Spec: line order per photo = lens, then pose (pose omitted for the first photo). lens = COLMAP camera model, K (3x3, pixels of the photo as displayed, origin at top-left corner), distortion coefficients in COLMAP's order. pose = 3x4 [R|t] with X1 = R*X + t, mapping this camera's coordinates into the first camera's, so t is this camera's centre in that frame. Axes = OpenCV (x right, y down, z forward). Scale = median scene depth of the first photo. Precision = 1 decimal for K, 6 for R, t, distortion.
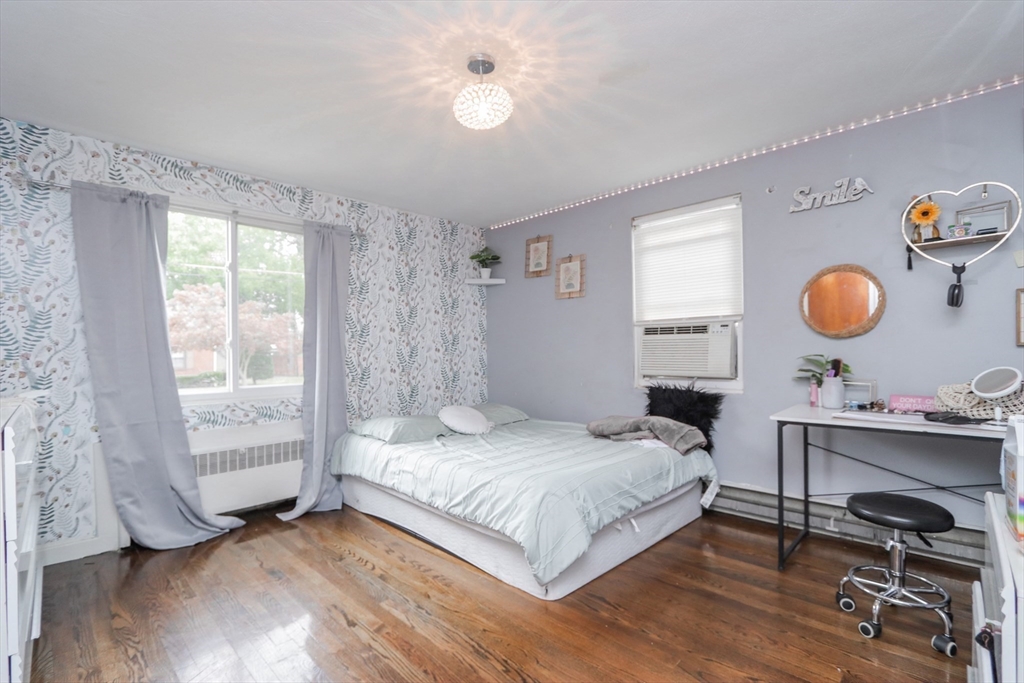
lens RADIAL K [[484.0, 0, 511.6], [0, 484.0, 348.8], [0, 0, 1]] dist [-0.016615, 0.003107]
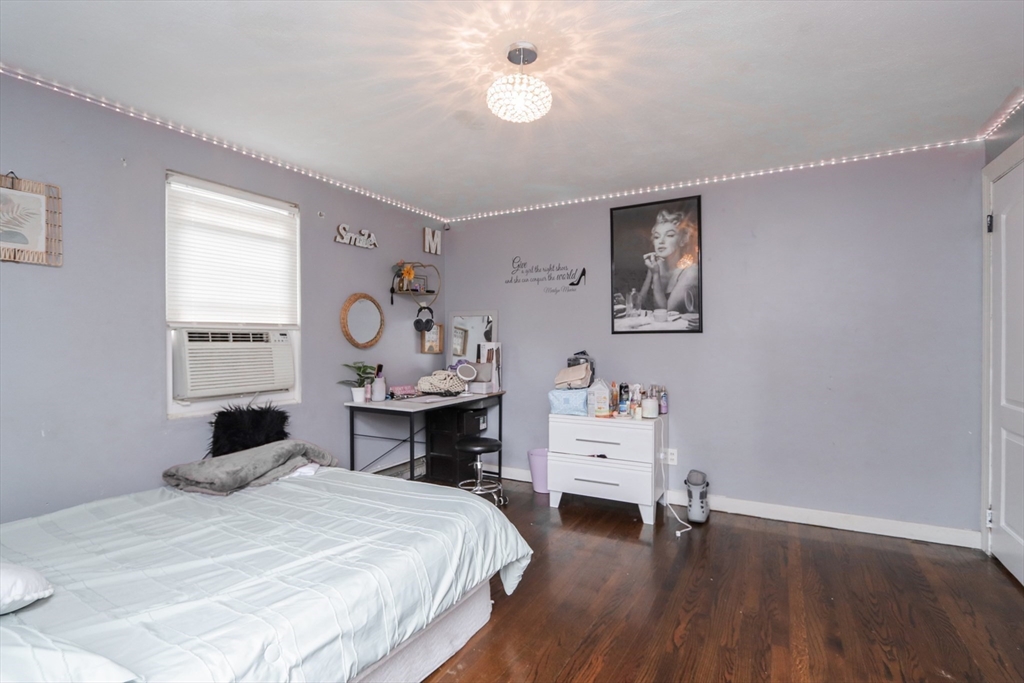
lens RADIAL K [[484.0, 0, 512.6], [0, 484.0, 338.7], [0, 0, 1]] dist [-0.016615, 0.003107]
pose [[-0.276197, 0.020610, 0.960880, -0.597583], [0.007647, 0.999786, -0.019246, -0.018033], [-0.961071, 0.002032, -0.276295, 0.816126]]
